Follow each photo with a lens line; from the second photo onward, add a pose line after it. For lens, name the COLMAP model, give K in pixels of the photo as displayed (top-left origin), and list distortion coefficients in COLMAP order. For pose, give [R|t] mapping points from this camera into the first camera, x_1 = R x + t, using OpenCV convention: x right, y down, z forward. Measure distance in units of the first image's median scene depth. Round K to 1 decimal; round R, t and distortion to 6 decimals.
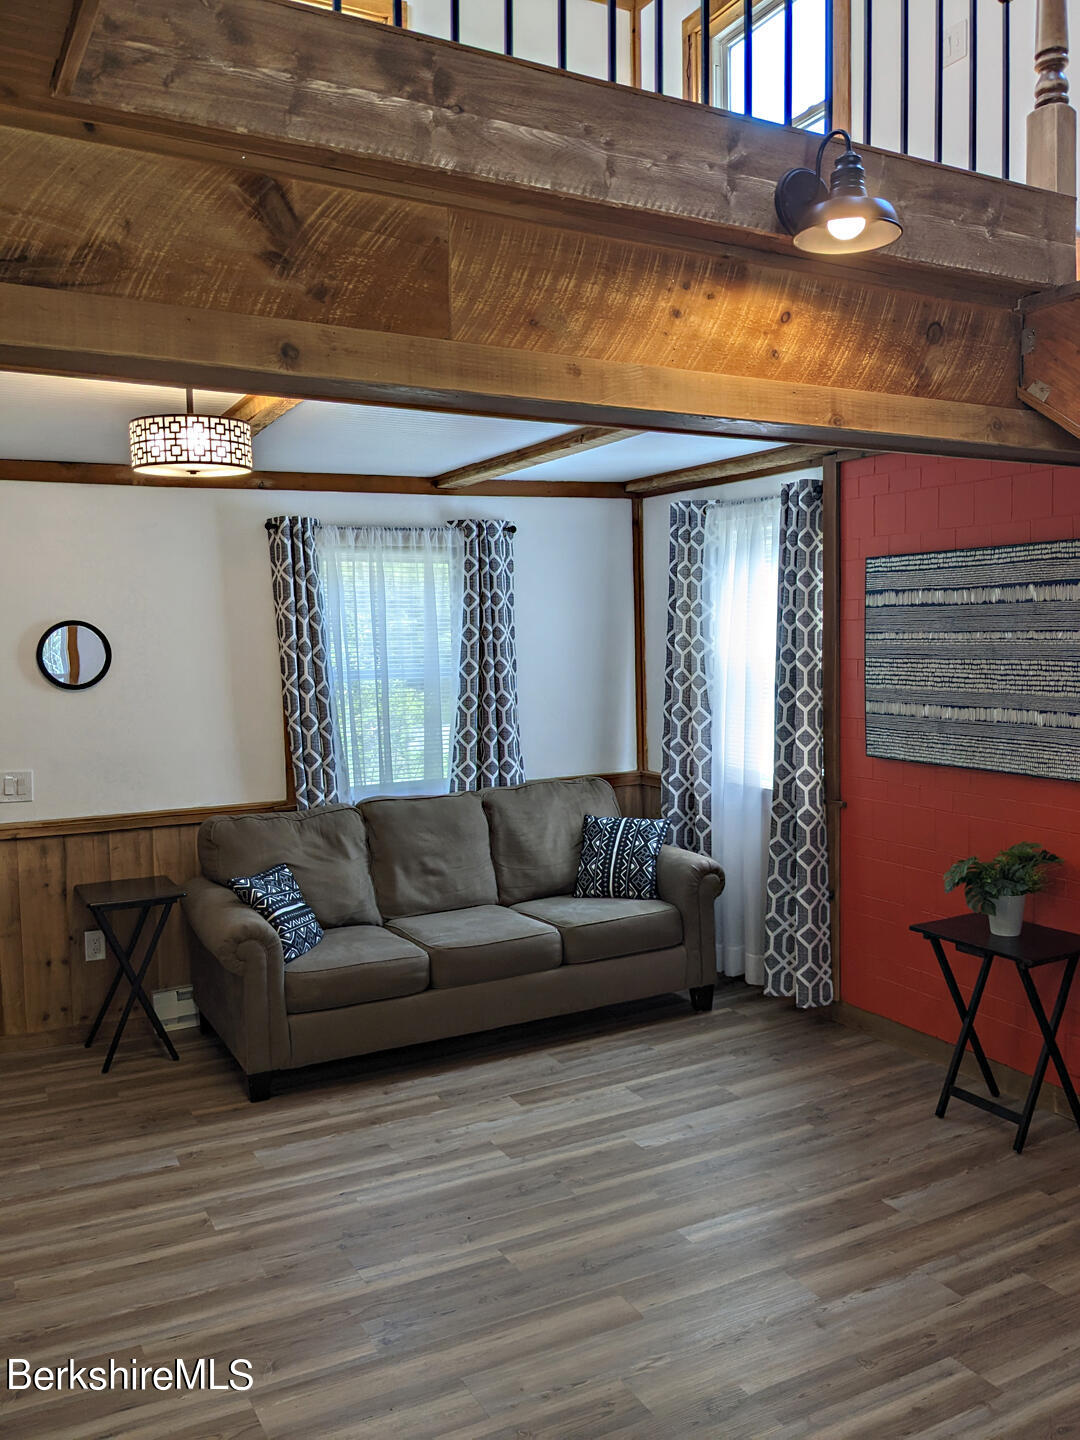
lens RADIAL K [[1156.0, 0, 540.0], [0, 1156.0, 720.0], [0, 0, 1]] dist [0.079282, -0.098878]
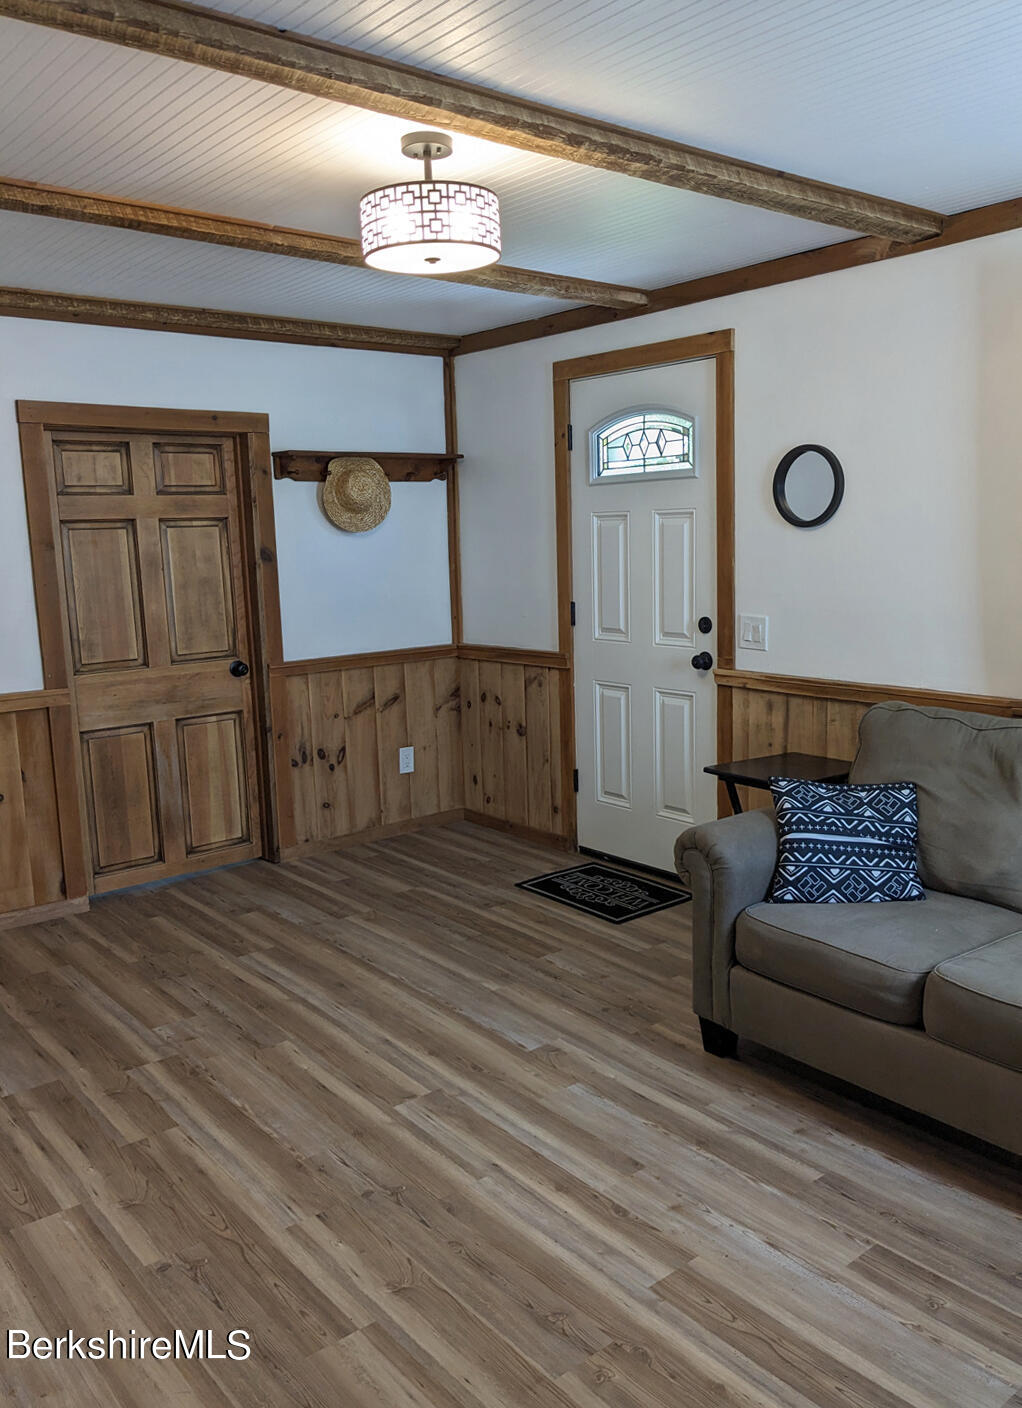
lens RADIAL K [[1144.9, 0, 511.0], [0, 1144.9, 704.0], [0, 0, 1]] dist [0.001476, -0.003216]
pose [[0.193731, 0.165224, -0.967042, 0.483640], [-0.047732, 0.986136, 0.158924, -0.026513], [0.979893, 0.015370, 0.198932, 0.767276]]
